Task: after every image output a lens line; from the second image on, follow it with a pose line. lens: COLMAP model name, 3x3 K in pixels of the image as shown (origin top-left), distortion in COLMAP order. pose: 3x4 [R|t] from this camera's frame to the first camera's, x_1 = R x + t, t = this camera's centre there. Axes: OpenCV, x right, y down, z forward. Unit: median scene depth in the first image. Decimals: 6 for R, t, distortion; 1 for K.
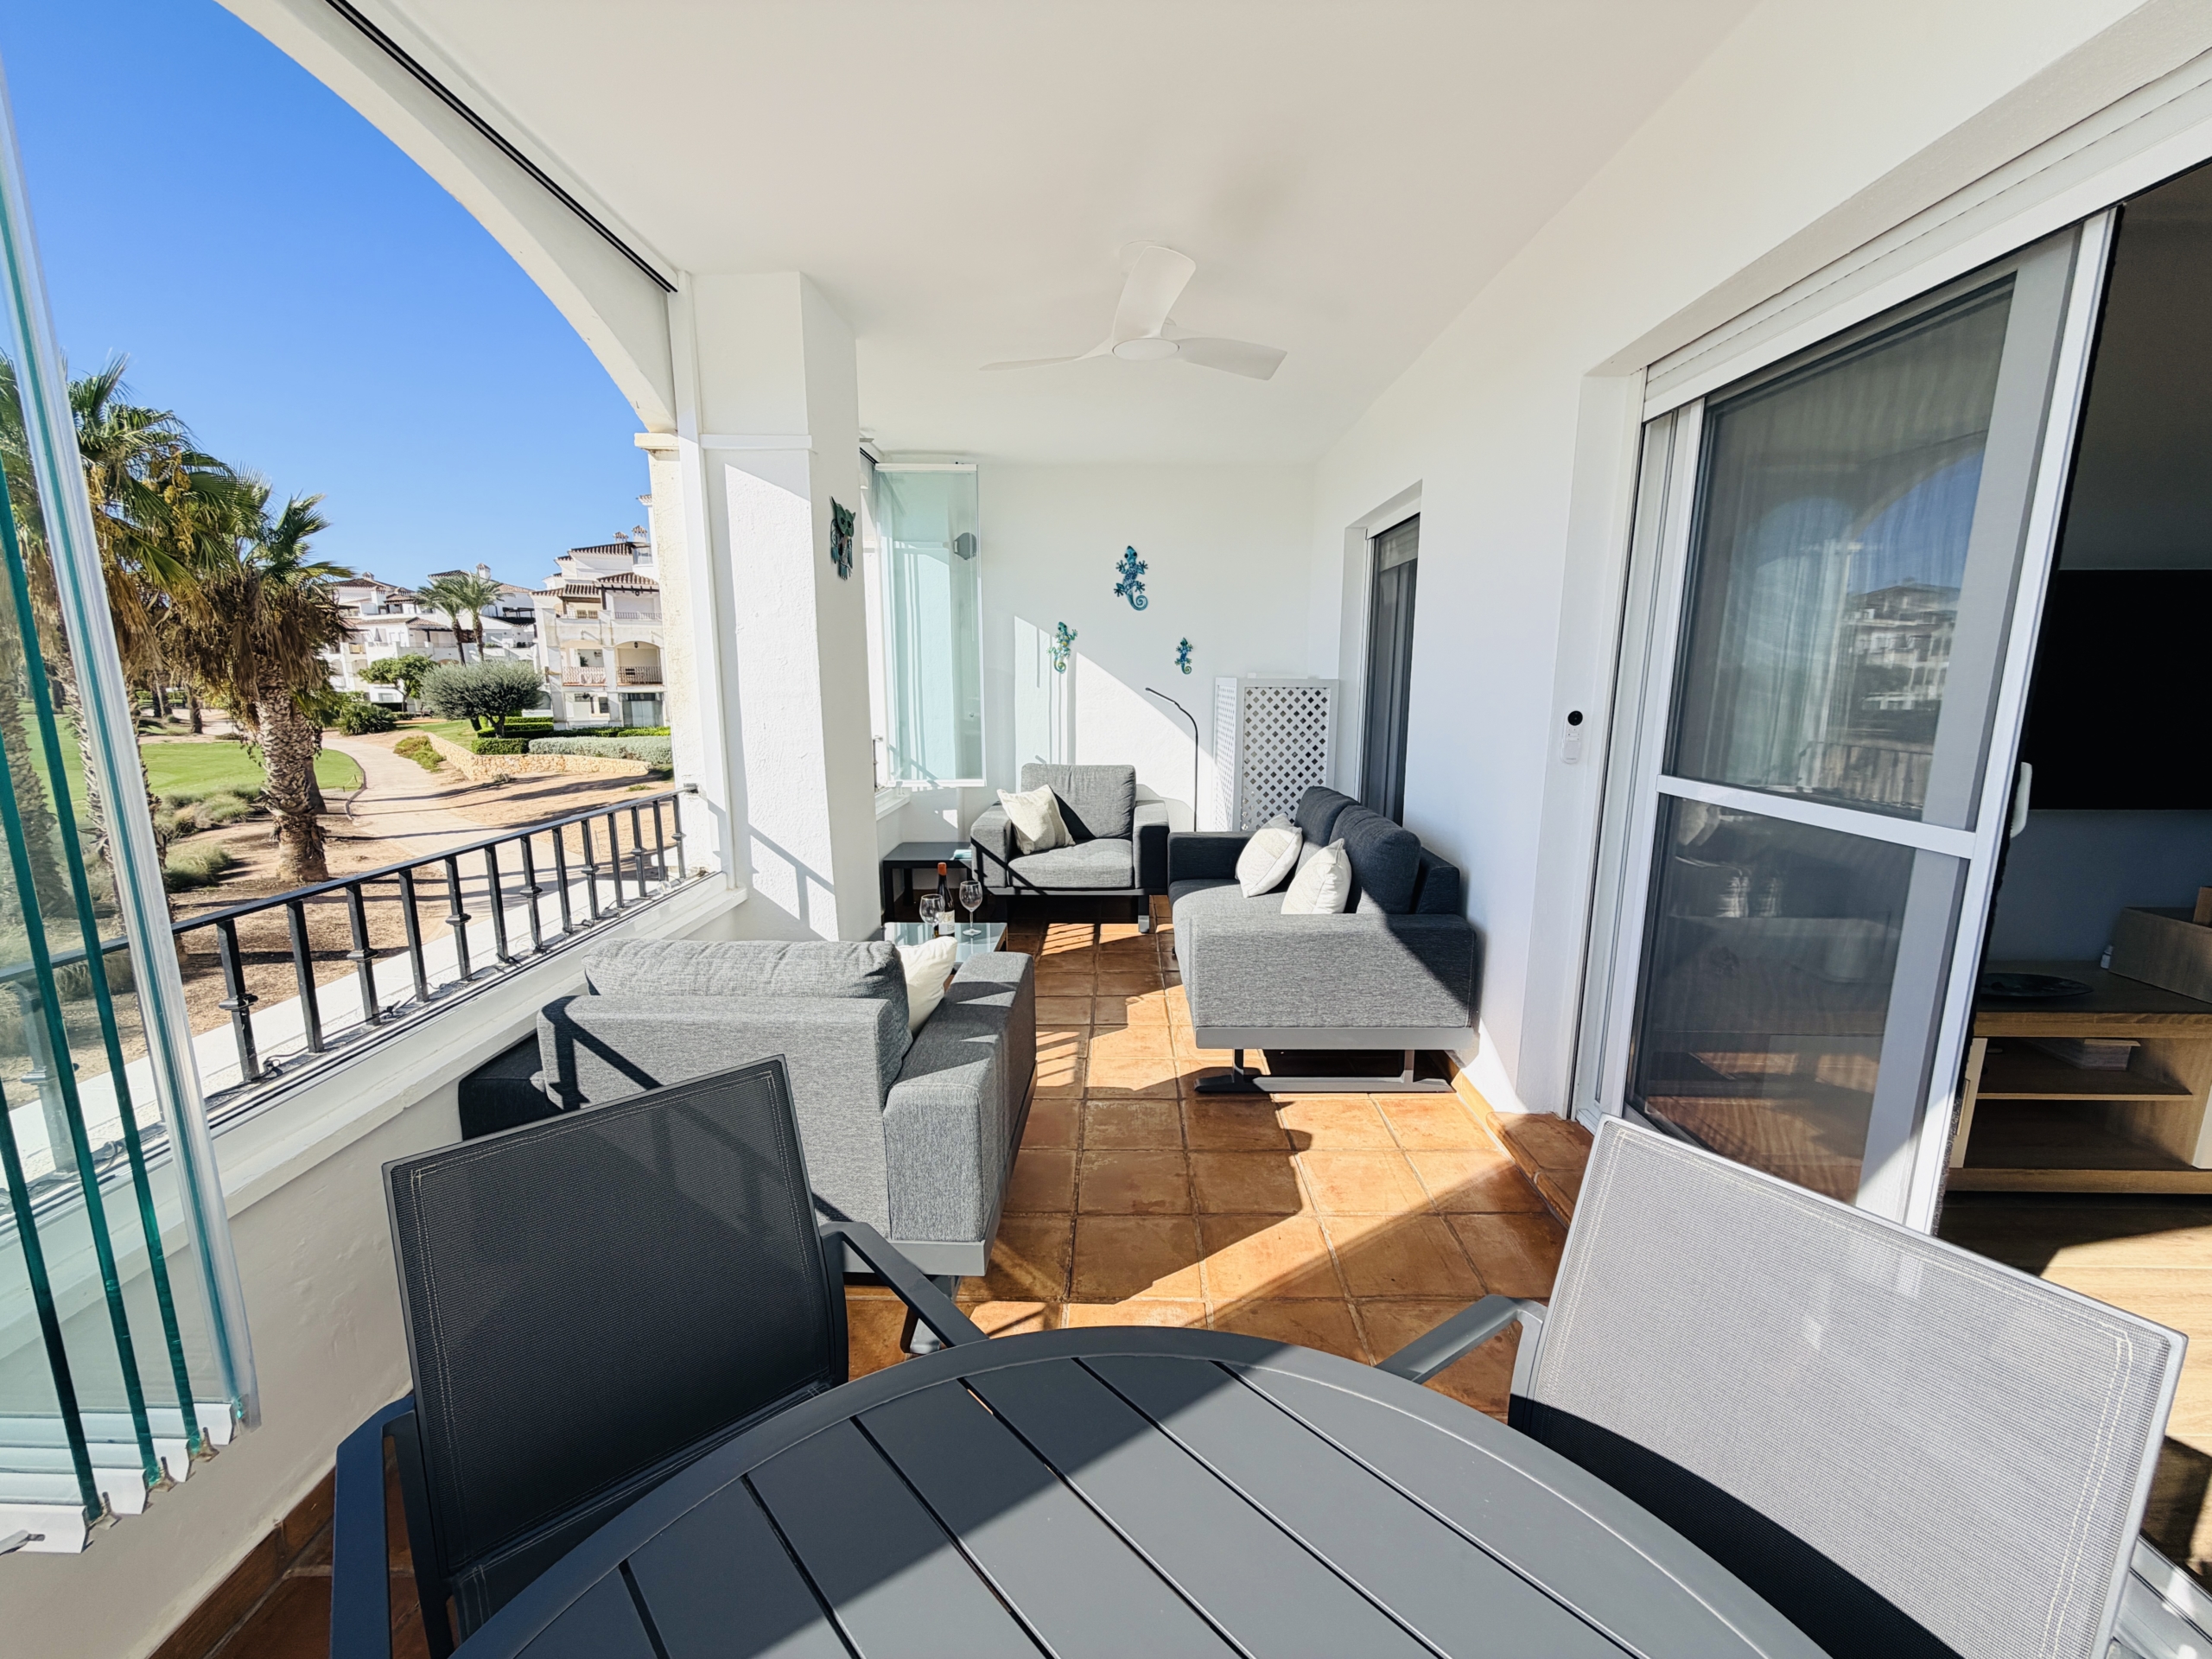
lens RADIAL K [[881.0, 0, 1099.9], [0, 881.0, 829.1], [0, 0, 1]] dist [0.000403, 0.000231]
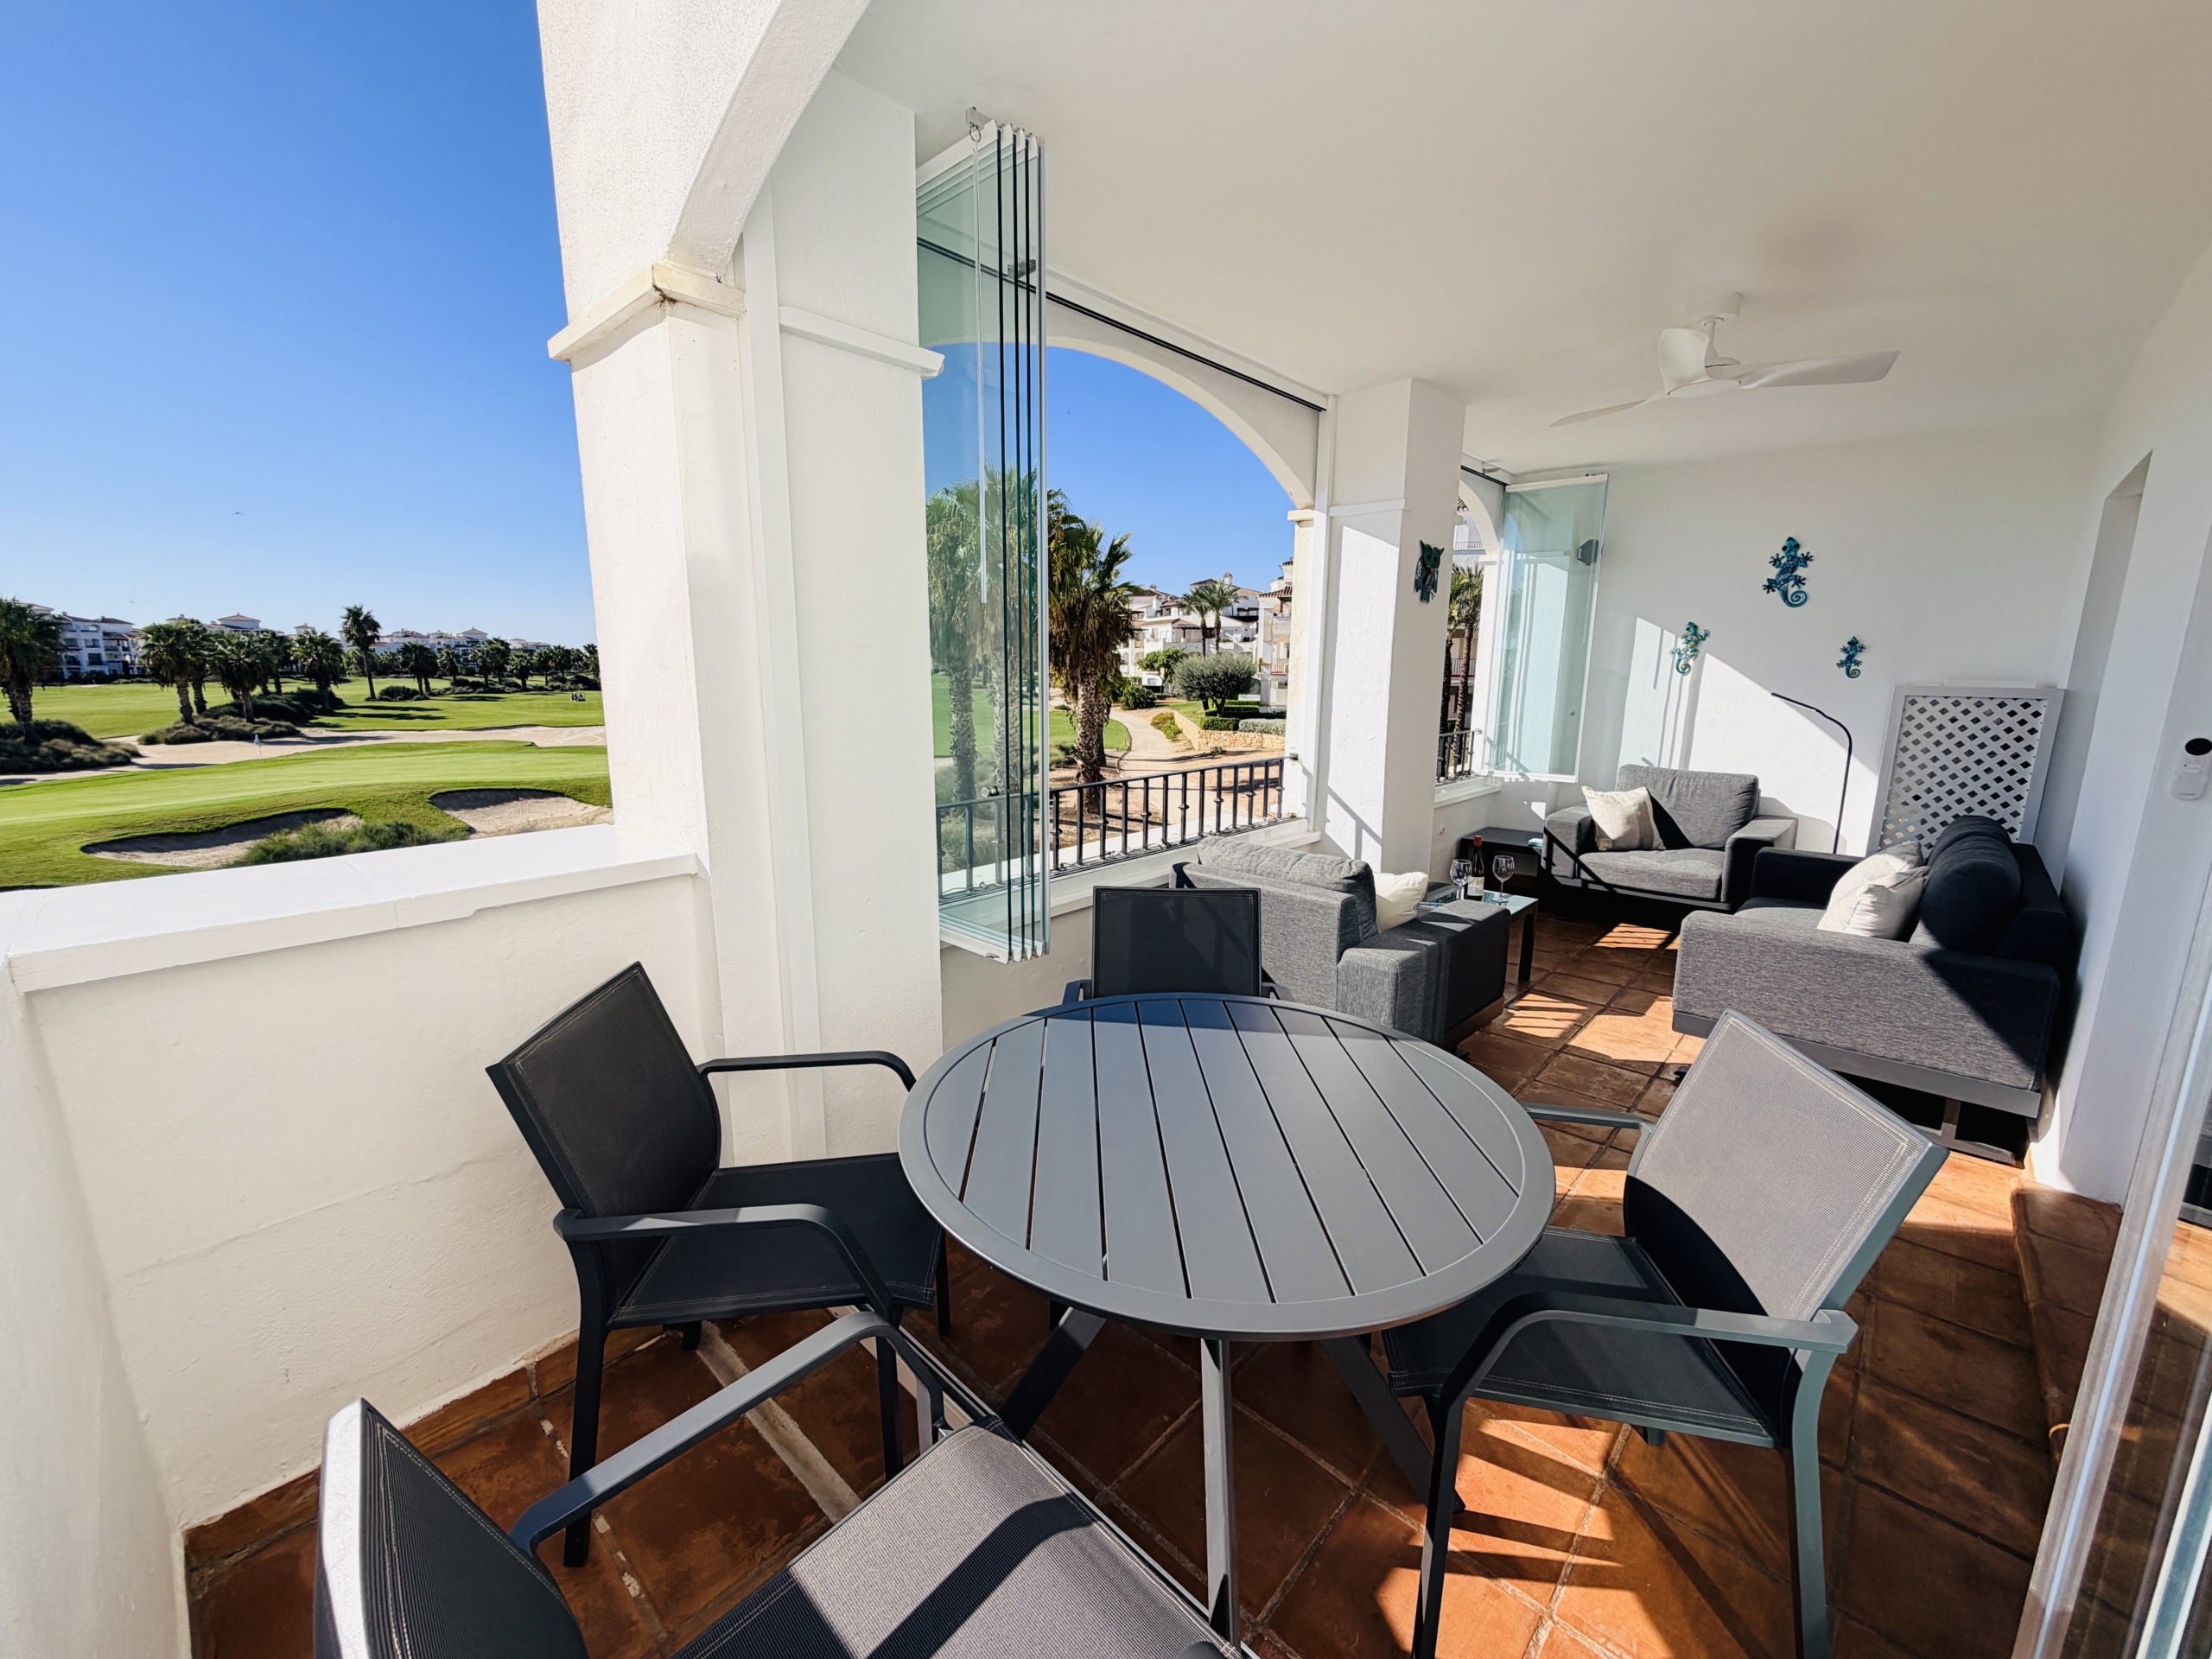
lens RADIAL K [[881.0, 0, 1100.7], [0, 881.0, 828.9], [0, 0, 1]] dist [0.000403, 0.000231]
pose [[0.742803, 0.128750, -0.657014, 0.144161], [-0.122105, 0.990928, 0.056136, 0.015658], [0.658281, 0.038527, 0.751786, -0.152229]]
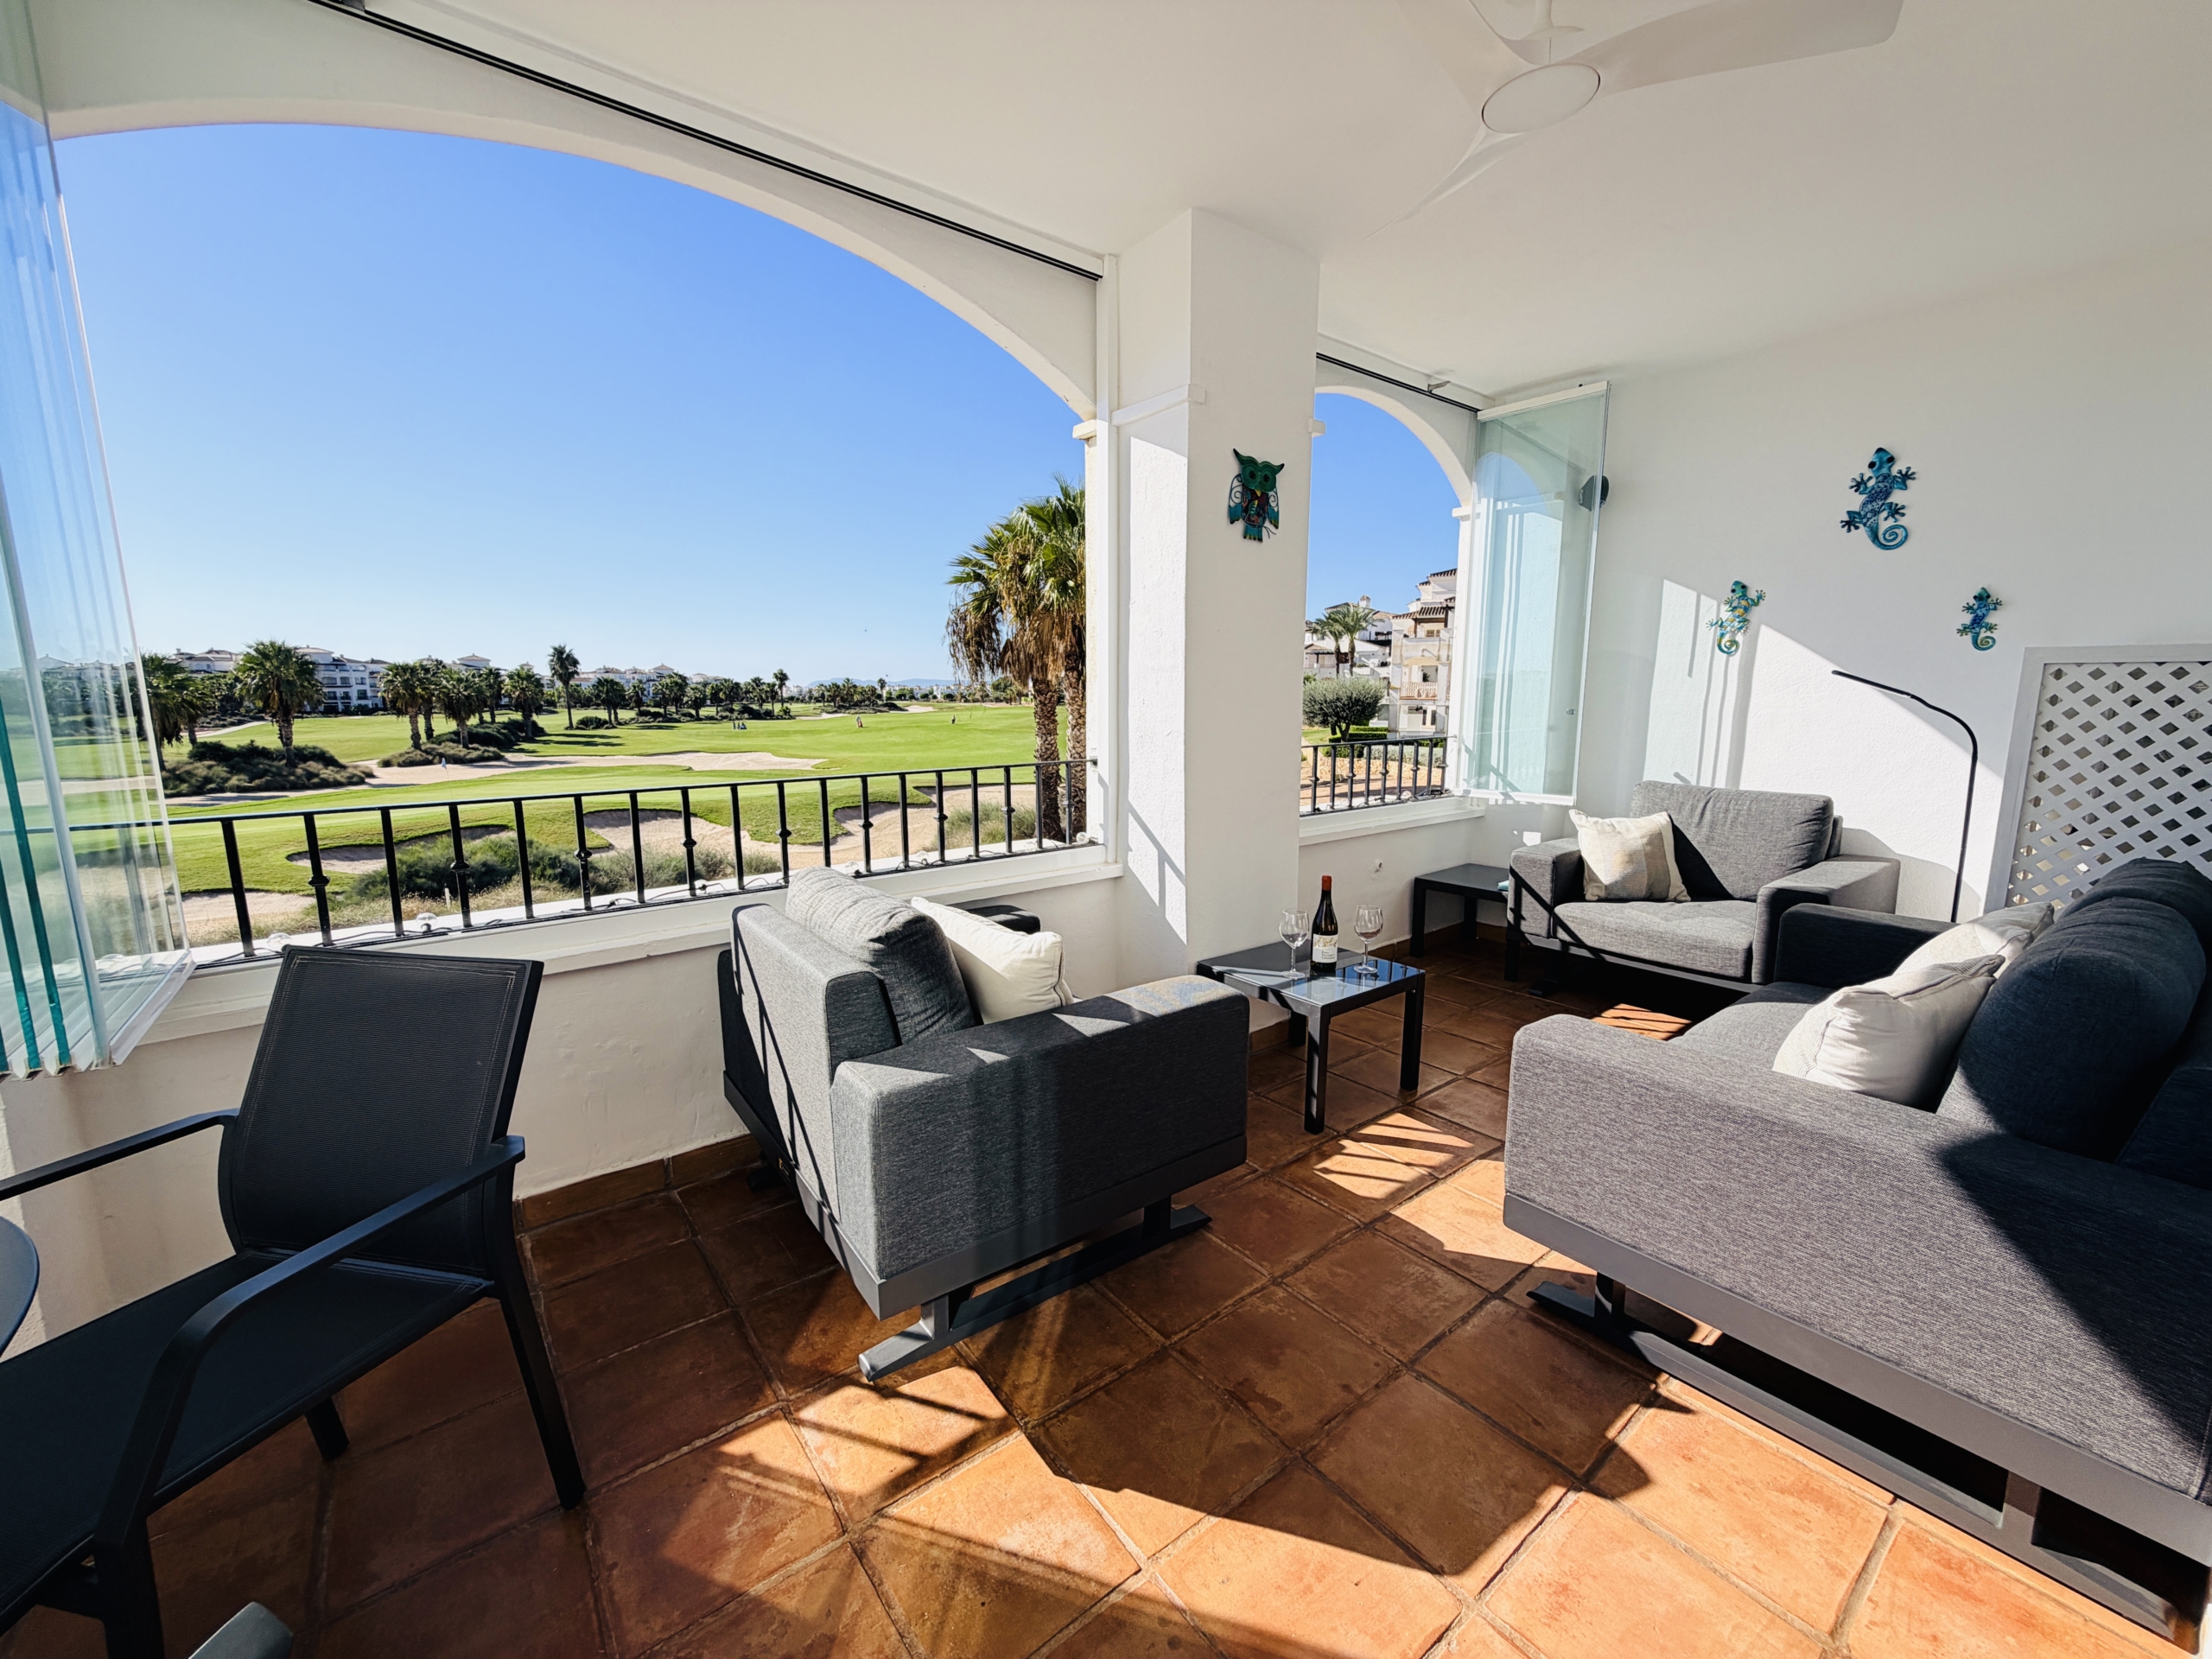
lens RADIAL K [[881.0, 0, 1101.7], [0, 881.0, 828.8], [0, 0, 1]] dist [0.000403, 0.000231]
pose [[0.629282, 0.118452, -0.768097, 0.201169], [-0.132744, 0.990176, 0.043946, -0.008048], [0.765757, 0.074306, 0.638823, 0.200476]]
